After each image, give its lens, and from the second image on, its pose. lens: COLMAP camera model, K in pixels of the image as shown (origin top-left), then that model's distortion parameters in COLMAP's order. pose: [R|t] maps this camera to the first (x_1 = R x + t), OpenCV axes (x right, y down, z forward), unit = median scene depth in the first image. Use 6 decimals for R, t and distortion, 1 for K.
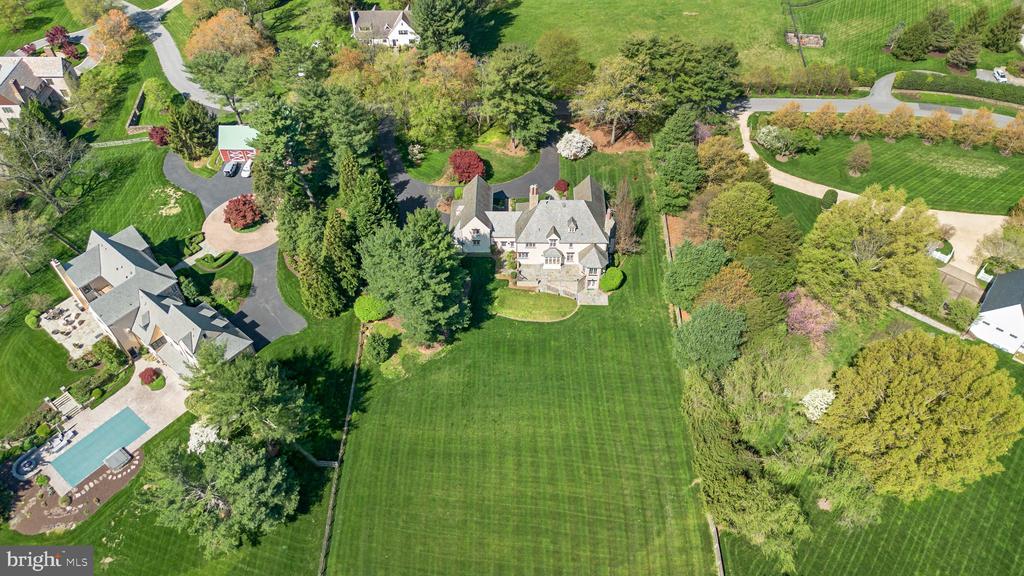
lens RADIAL K [[728.2, 0, 511.2], [0, 728.2, 290.3], [0, 0, 1]] dist [0.052045, -0.050107]
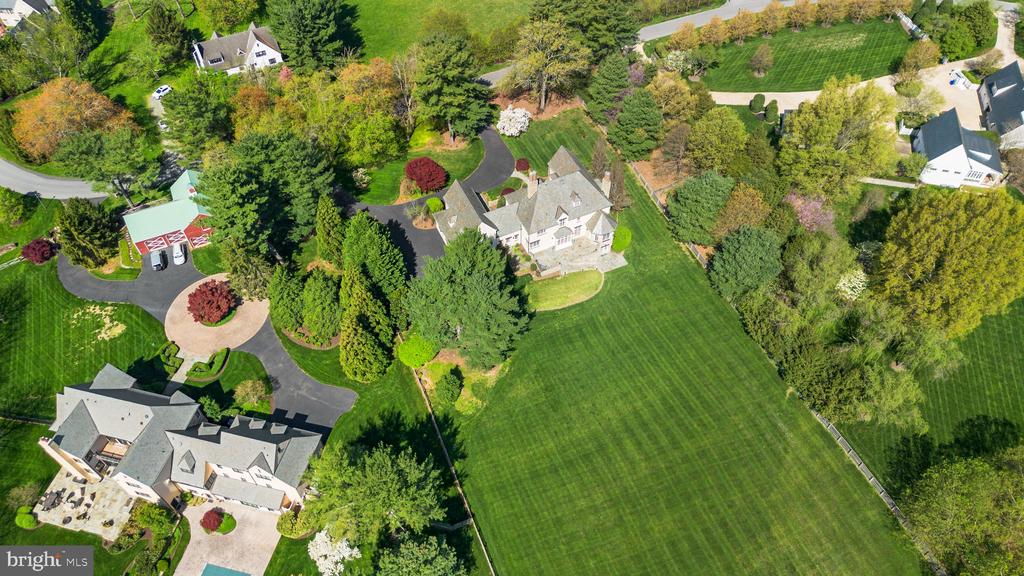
lens RADIAL K [[728.2, 0, 514.9], [0, 728.2, 289.5], [0, 0, 1]] dist [0.052045, -0.050107]
pose [[0.901494, -0.339776, 0.268069, -0.294010], [0.326470, 0.940503, 0.094189, -0.093491], [-0.284123, 0.002606, 0.958784, 0.080450]]
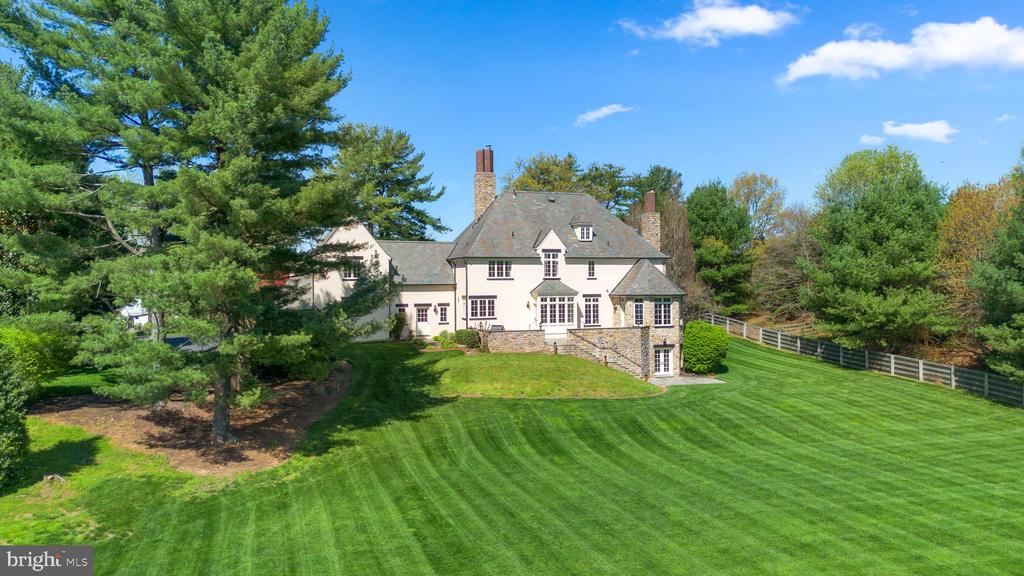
lens RADIAL K [[728.2, 0, 510.0], [0, 728.2, 284.1], [0, 0, 1]] dist [0.052045, -0.050107]
pose [[0.938404, -0.004353, 0.345514, -0.106177], [0.263168, 0.656984, -0.706480, 0.226646], [-0.223922, 0.753892, 0.617662, 0.764148]]
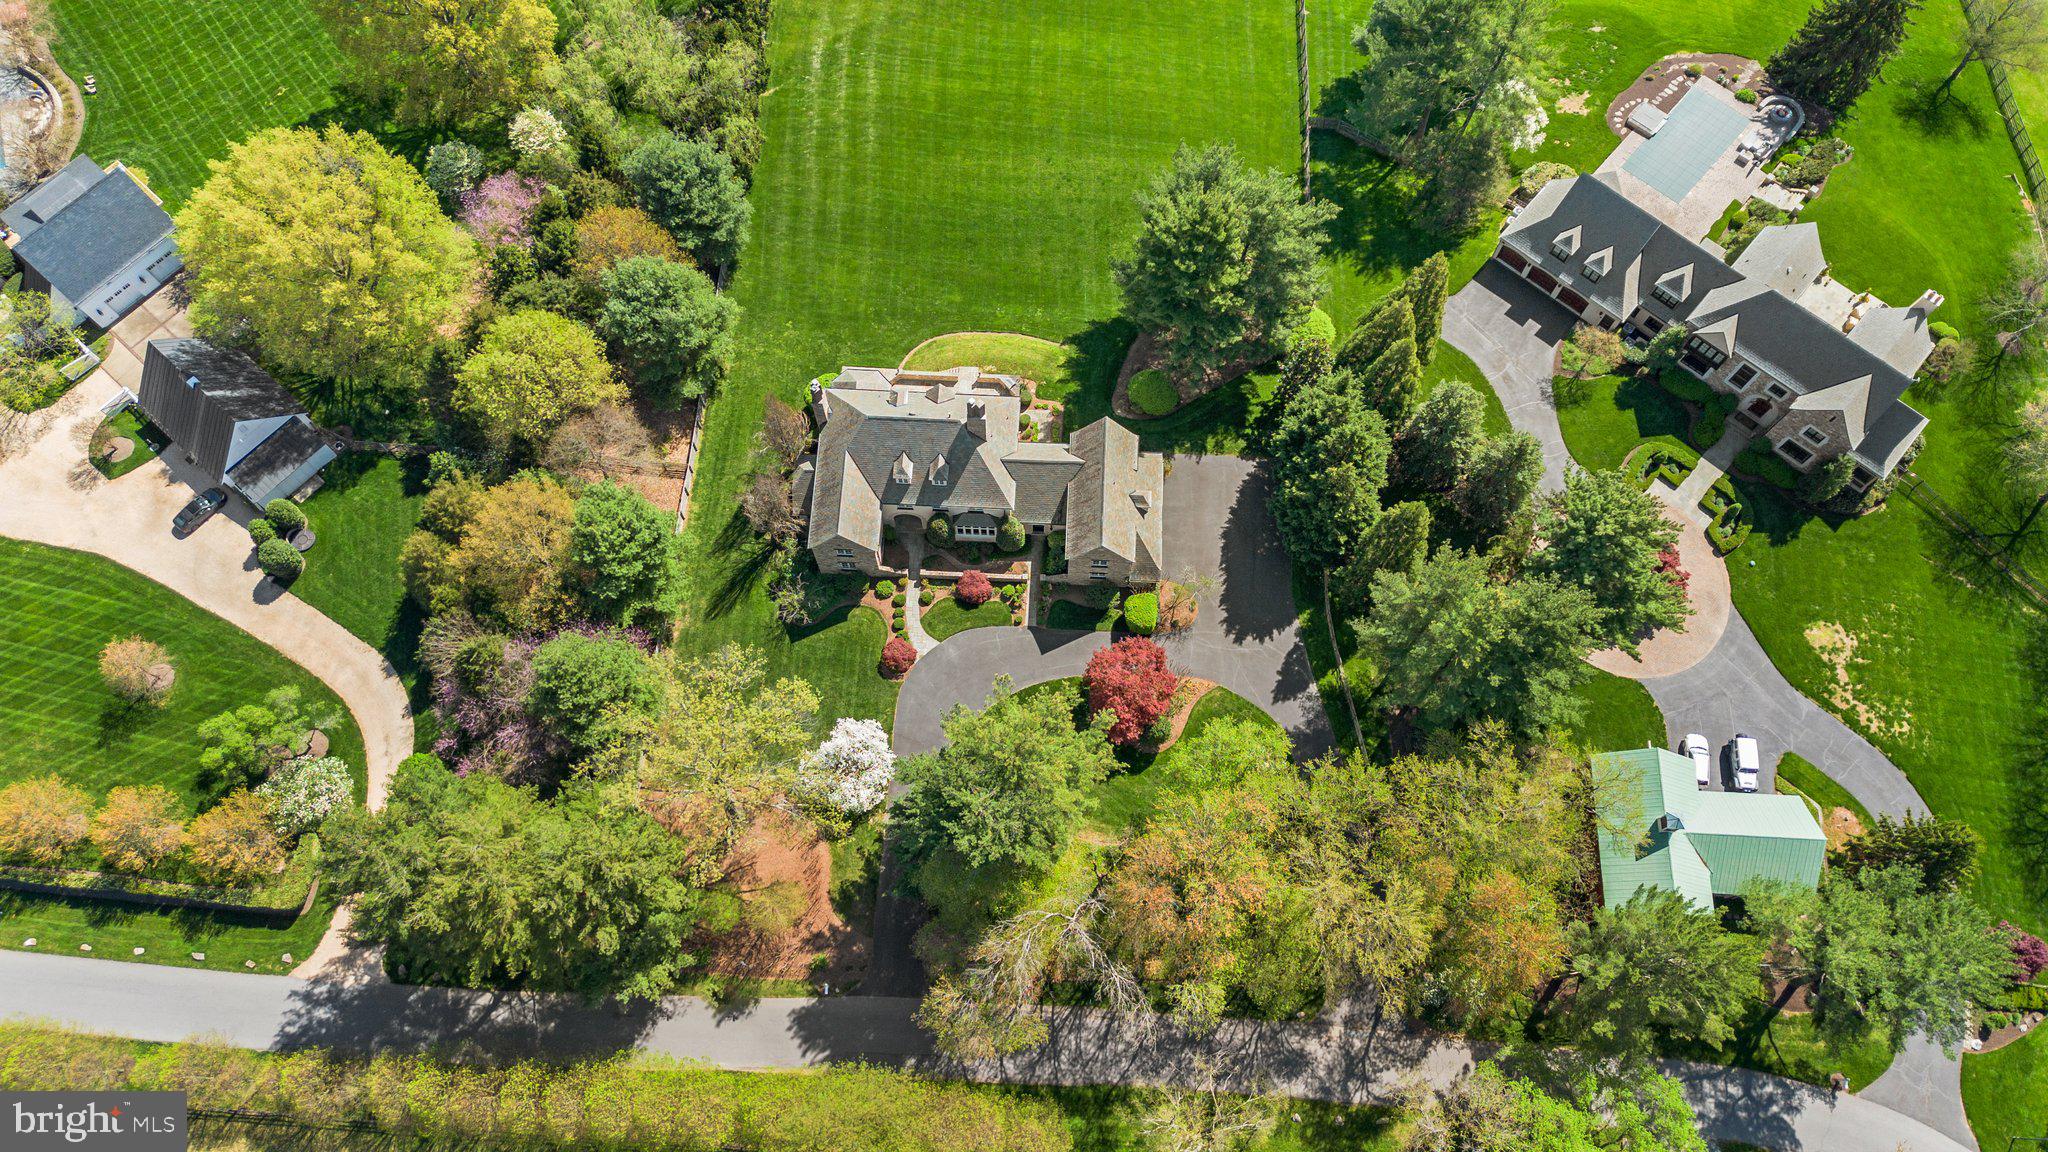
lens RADIAL K [[1456.3, 0, 1013.8], [0, 1456.3, 571.6], [0, 0, 1]] dist [0.052045, -0.050107]
pose [[-0.999235, -0.034195, 0.018967, -0.011732], [0.032511, -0.456981, 0.888882, -0.968226], [-0.021727, 0.888819, 0.457743, 0.665215]]
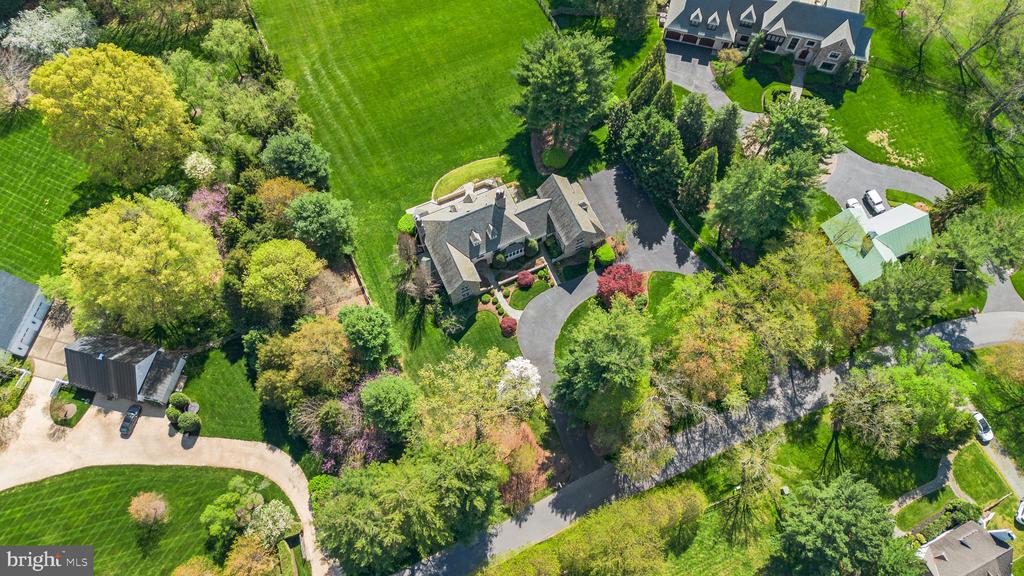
lens RADIAL K [[728.2, 0, 508.2], [0, 728.2, 288.4], [0, 0, 1]] dist [0.052045, -0.050107]
pose [[-0.906909, 0.393445, -0.150723, 0.202354], [-0.314118, -0.392981, 0.864232, -0.955291], [0.280796, 0.831124, 0.479986, 0.653864]]
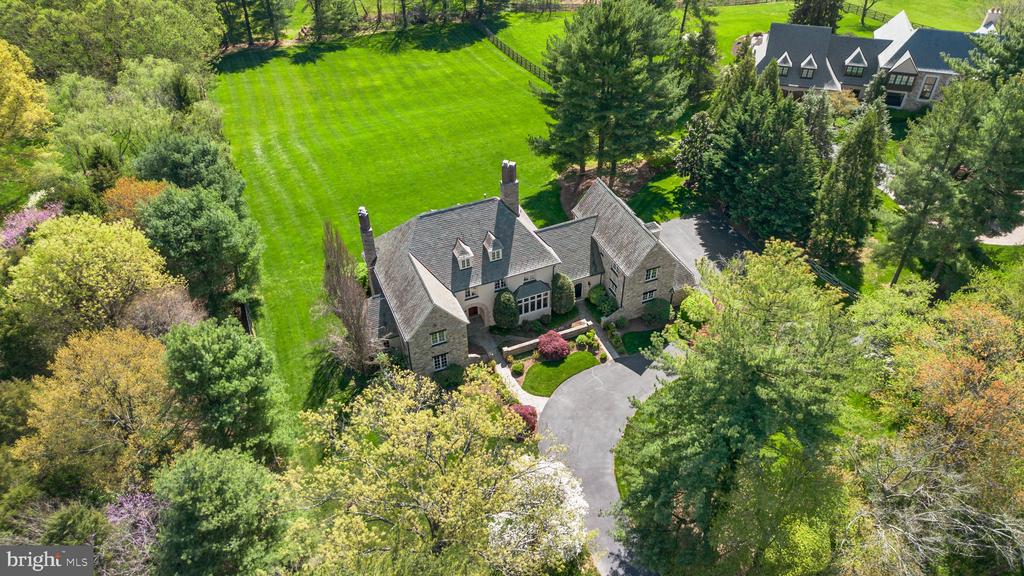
lens RADIAL K [[728.2, 0, 511.8], [0, 728.2, 293.5], [0, 0, 1]] dist [0.052045, -0.050107]
pose [[-0.919064, 0.269949, -0.287138, 0.199701], [-0.285756, 0.045302, 0.957231, -0.622741], [0.271411, 0.961808, 0.035504, 1.046884]]
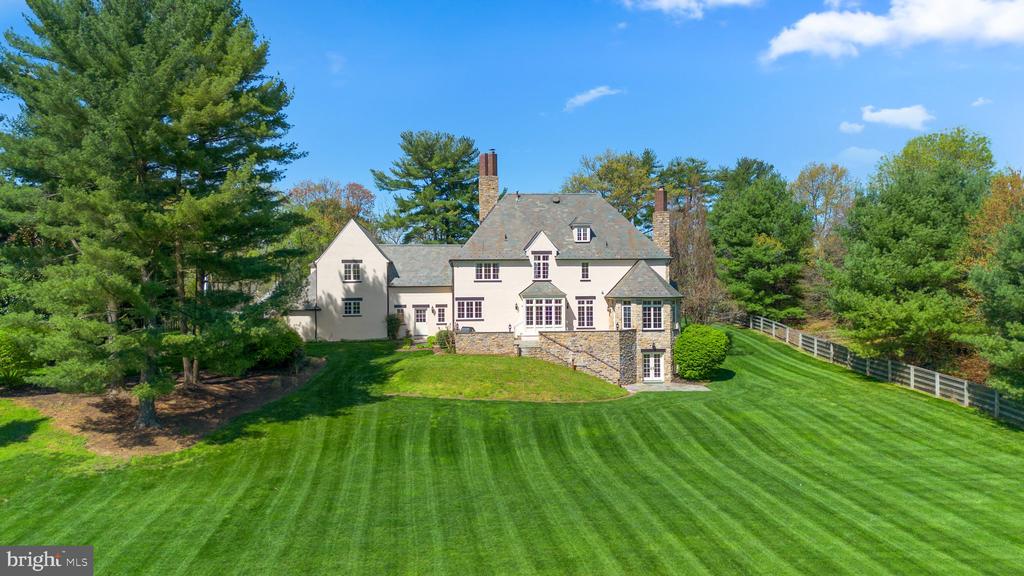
lens RADIAL K [[728.2, 0, 512.6], [0, 728.2, 286.7], [0, 0, 1]] dist [0.052045, -0.050107]
pose [[0.993683, -0.006139, 0.112051, -0.004713], [0.087999, 0.662243, -0.744104, 0.246752], [-0.069637, 0.749264, 0.658600, 0.743740]]
